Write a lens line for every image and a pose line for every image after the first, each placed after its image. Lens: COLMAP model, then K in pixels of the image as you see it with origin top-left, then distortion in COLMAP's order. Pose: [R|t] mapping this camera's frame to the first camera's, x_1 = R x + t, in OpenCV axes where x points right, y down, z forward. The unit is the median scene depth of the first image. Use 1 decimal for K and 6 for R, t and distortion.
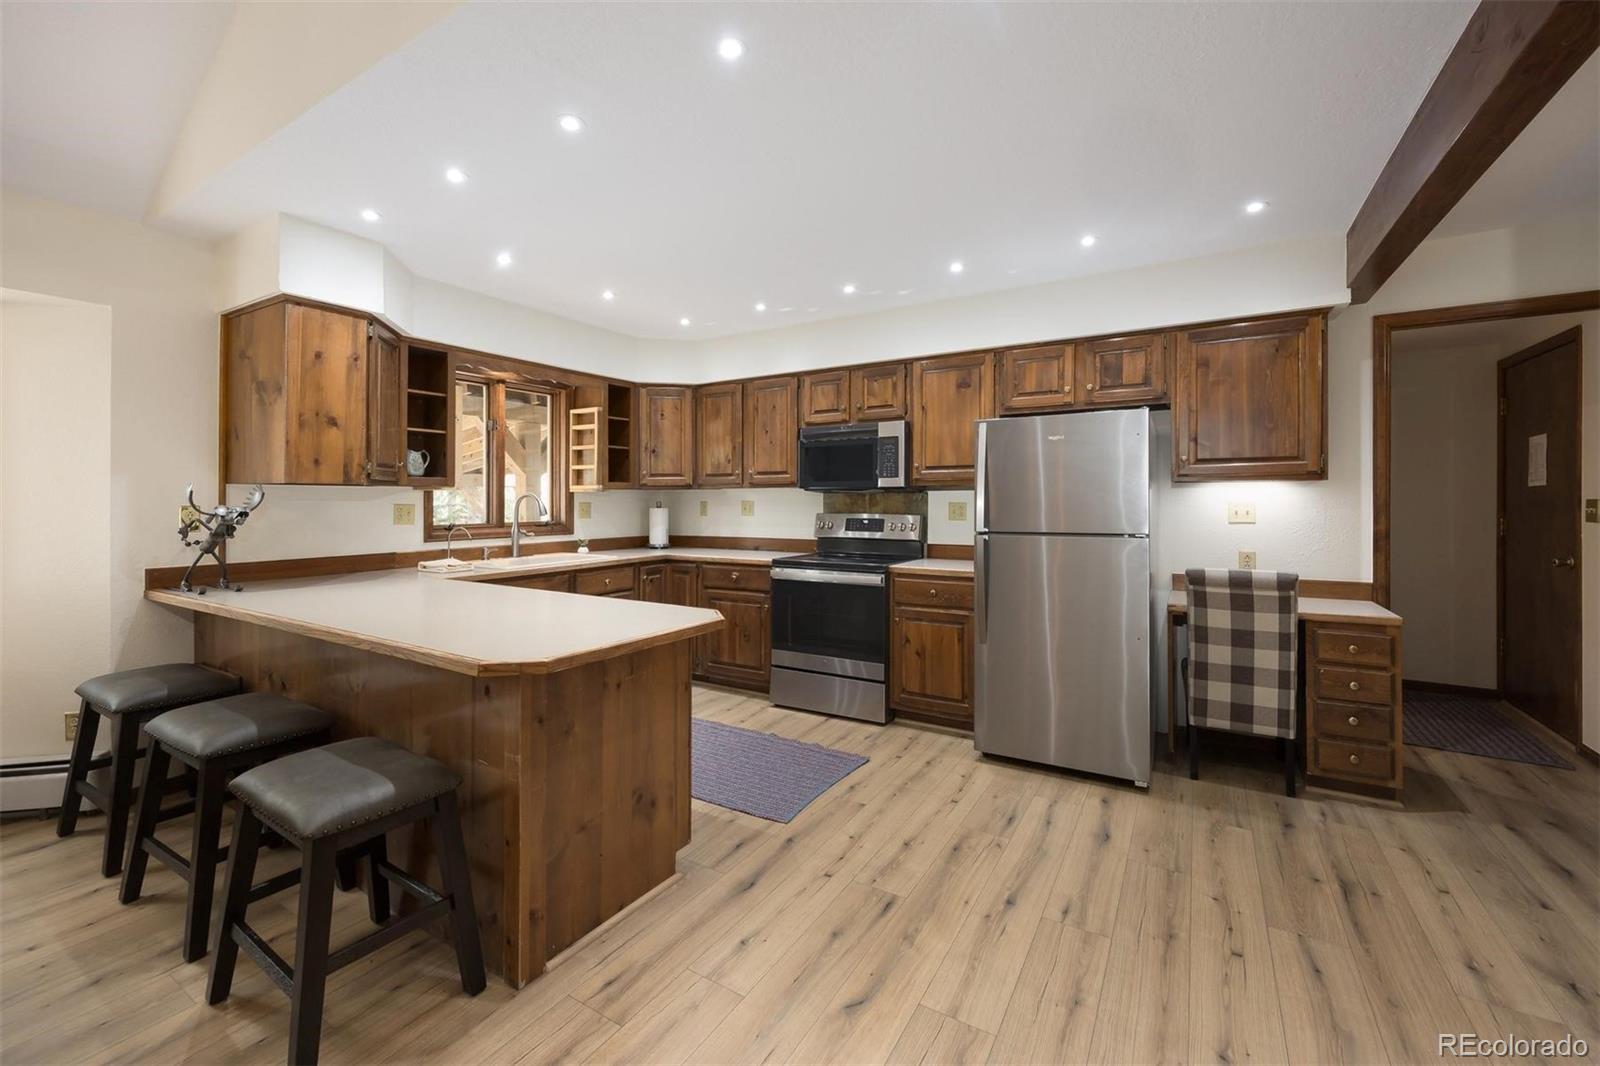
lens RADIAL K [[661.3, 0, 787.7], [0, 661.3, 498.5], [0, 0, 1]] dist [-0.001902, 0.000047]
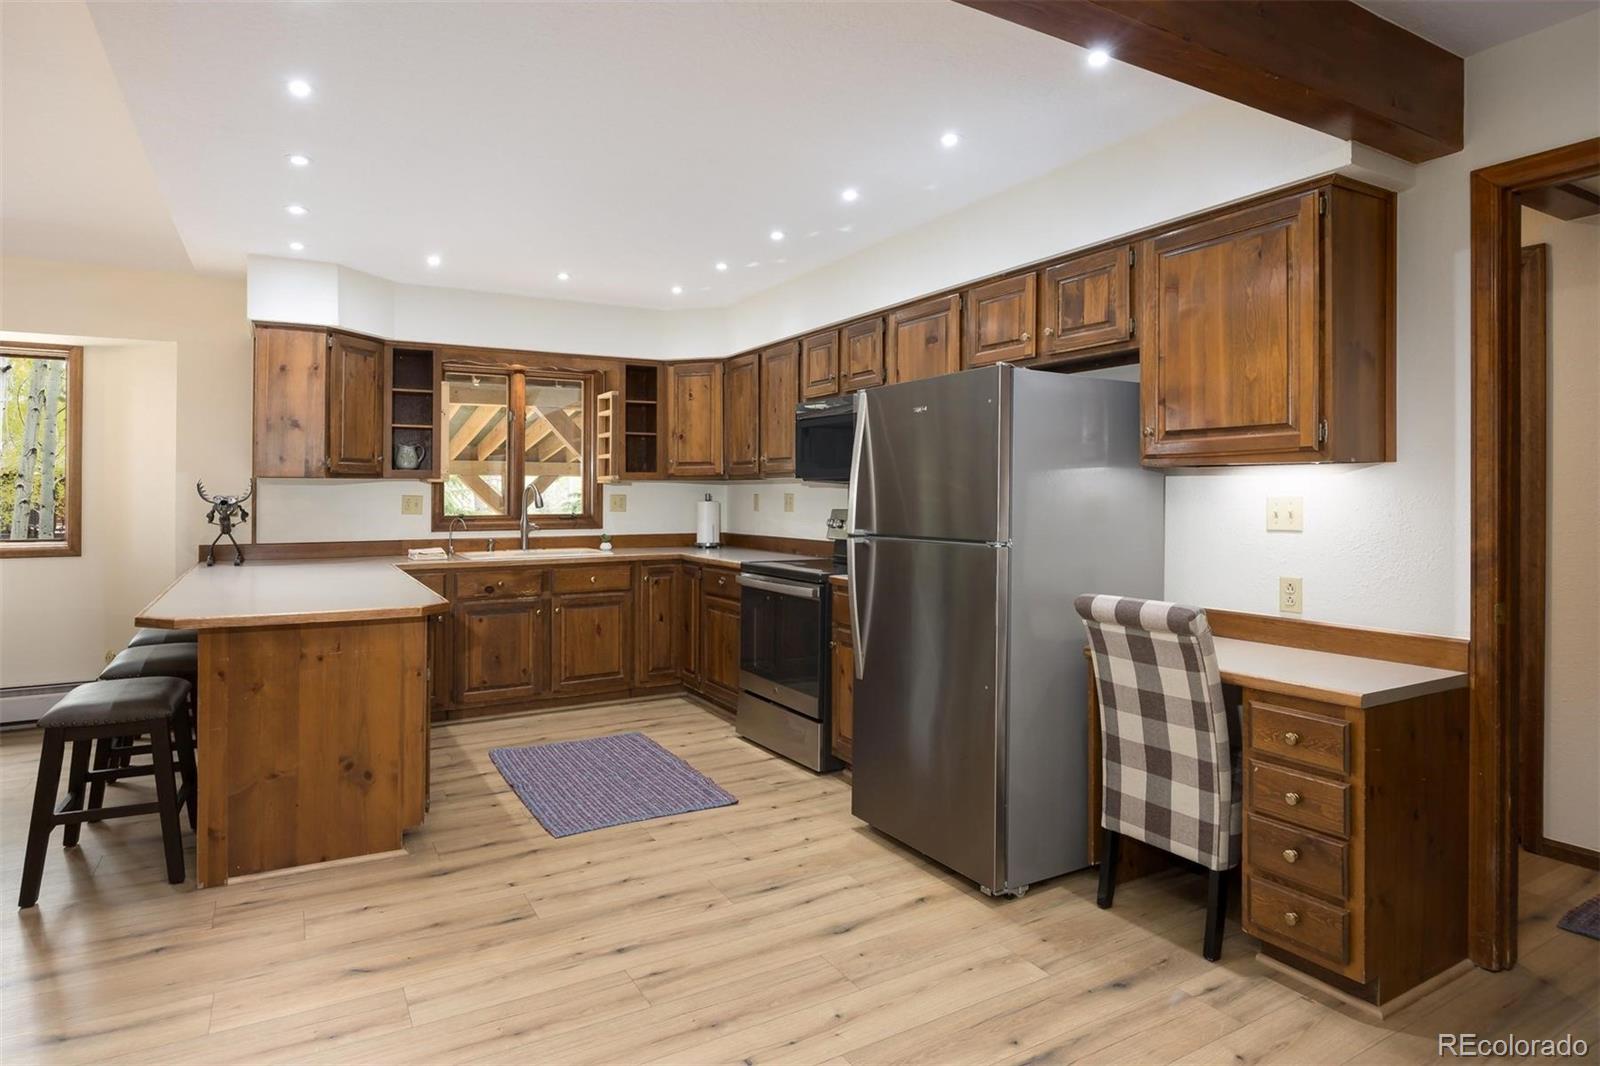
lens RADIAL K [[875.5, 0, 767.3], [0, 875.5, 489.5], [0, 0, 1]] dist [-0.013368, 0.001064]
pose [[0.875524, 0.001042, -0.483174, 0.651596], [-0.001488, 0.999999, -0.000539, -0.001027], [0.483173, 0.001191, 0.875524, 0.047431]]
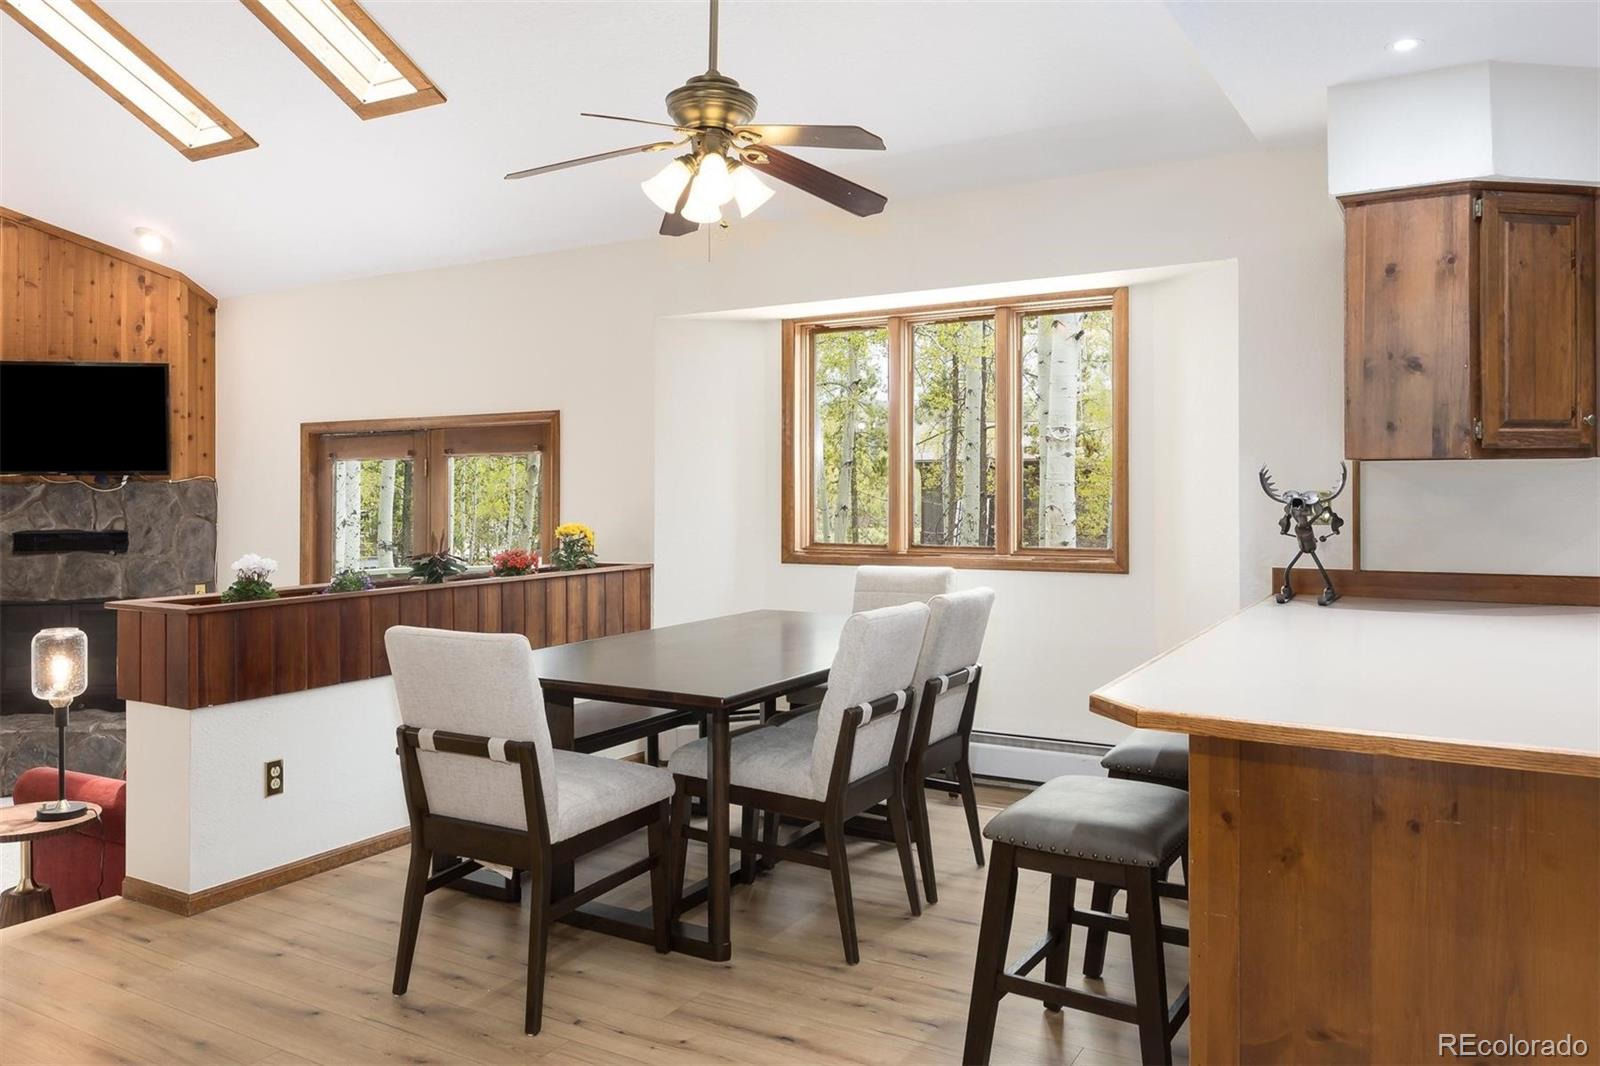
lens RADIAL K [[1204.2, 0, 699.3], [0, 1204.2, 477.5], [0, 0, 1]] dist [-0.006551, 0.001600]
pose [[-0.015648, -0.005917, -0.999860, 0.434108], [0.007216, 0.999956, -0.006031, -0.001066], [0.999852, -0.007309, -0.015605, 0.253881]]
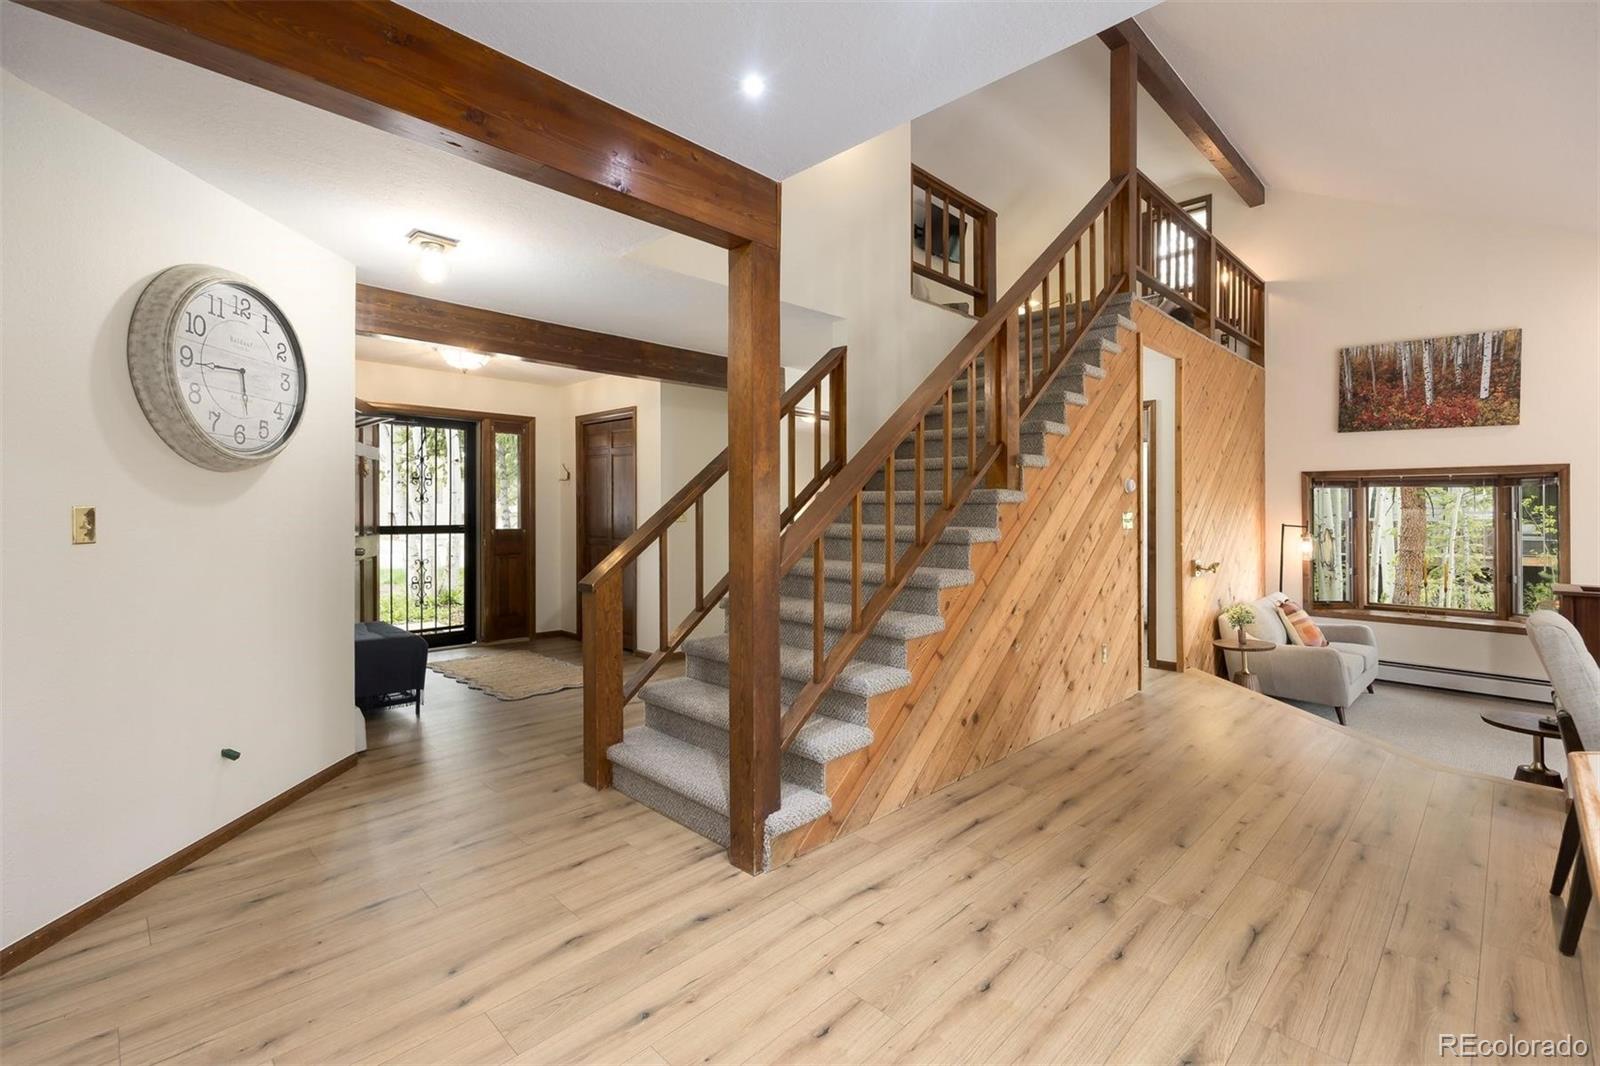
lens RADIAL K [[716.1, 0, 797.9], [0, 716.1, 491.4], [0, 0, 1]] dist [0.017671, 0.000103]
pose [[-0.974123, 0.008258, 0.225867, 0.093998], [0.002264, 0.999639, -0.026782, 0.004524], [-0.226006, -0.025577, -0.973790, 0.872370]]
